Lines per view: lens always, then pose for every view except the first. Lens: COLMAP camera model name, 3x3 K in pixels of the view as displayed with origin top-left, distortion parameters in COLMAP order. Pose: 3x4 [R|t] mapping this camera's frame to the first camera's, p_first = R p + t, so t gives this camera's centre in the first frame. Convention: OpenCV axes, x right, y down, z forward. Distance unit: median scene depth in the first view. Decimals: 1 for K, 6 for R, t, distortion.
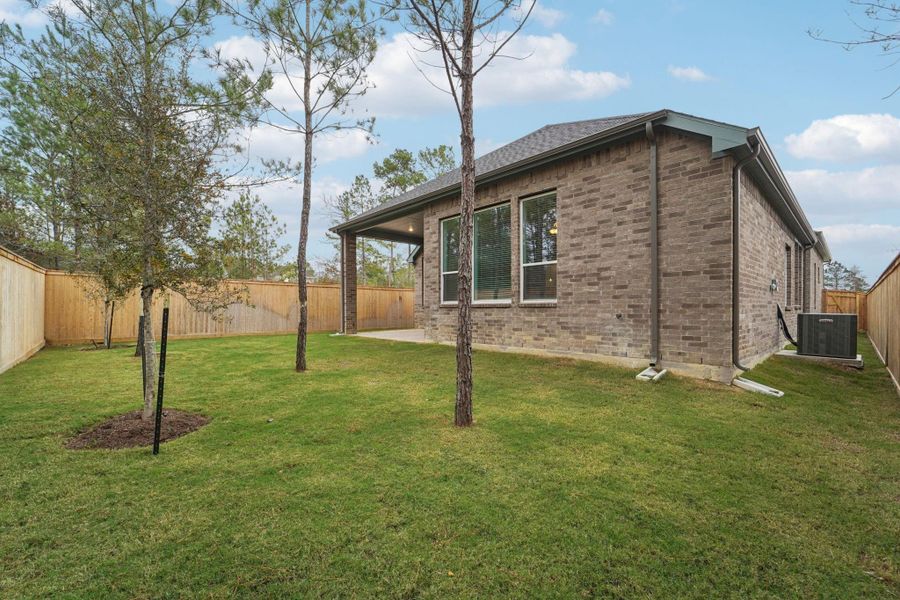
lens RADIAL K [[369.9, 0, 449.0], [0, 369.9, 300.1], [0, 0, 1]] dist [0.003277, -0.000097]
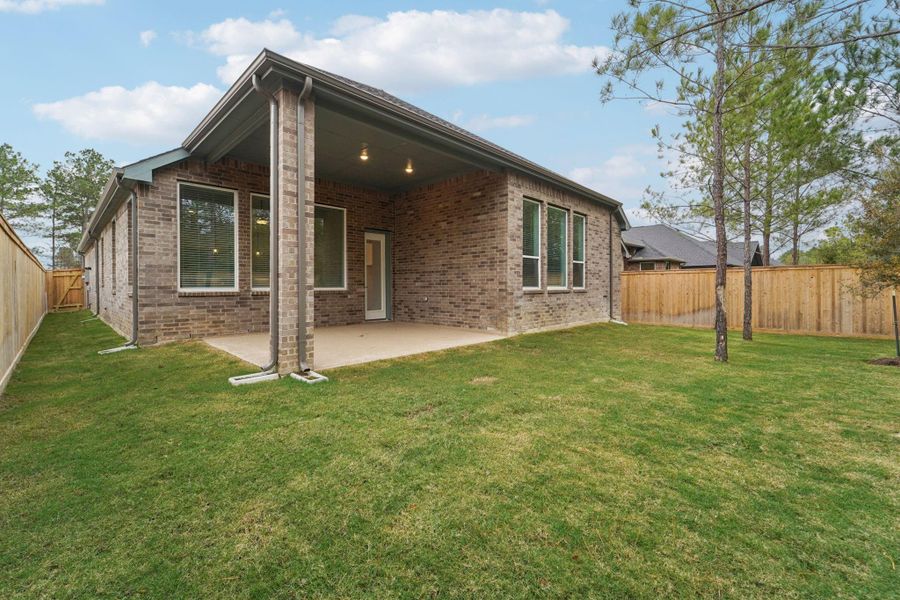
lens RADIAL K [[376.5, 0, 470.3], [0, 376.5, 287.4], [0, 0, 1]] dist [0.000682, -0.000009]
pose [[-0.087347, 0.017620, 0.996022, -1.326203], [-0.003171, 0.999834, -0.017966, 0.030827], [-0.996173, -0.004727, -0.087276, 1.735988]]
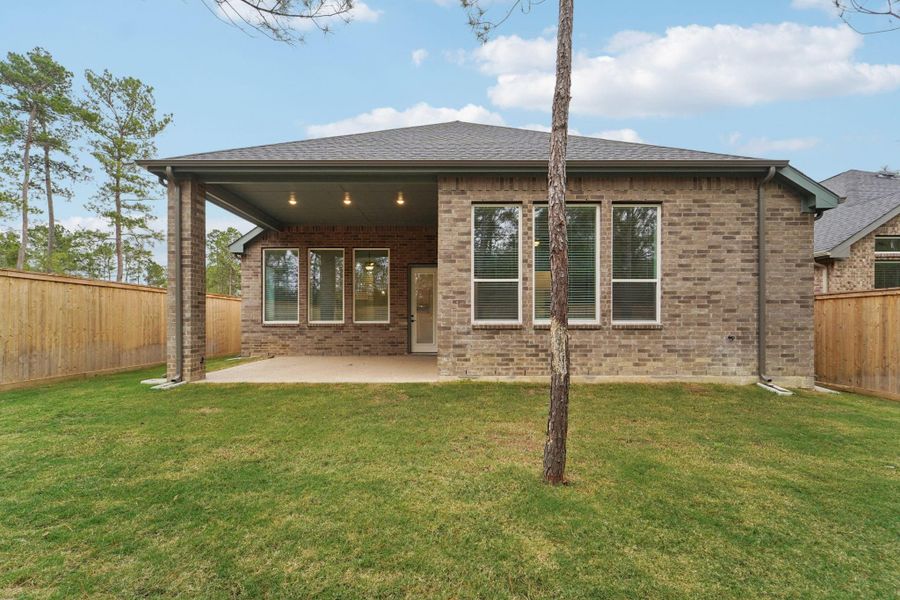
lens RADIAL K [[387.4, 0, 448.9], [0, 387.4, 322.8], [0, 0, 1]] dist [0.007802, -0.000338]
pose [[0.677776, 0.017111, 0.735069, -0.849040], [-0.018313, 0.999812, -0.006388, 0.020284], [-0.735040, -0.009132, 0.677962, 0.776986]]
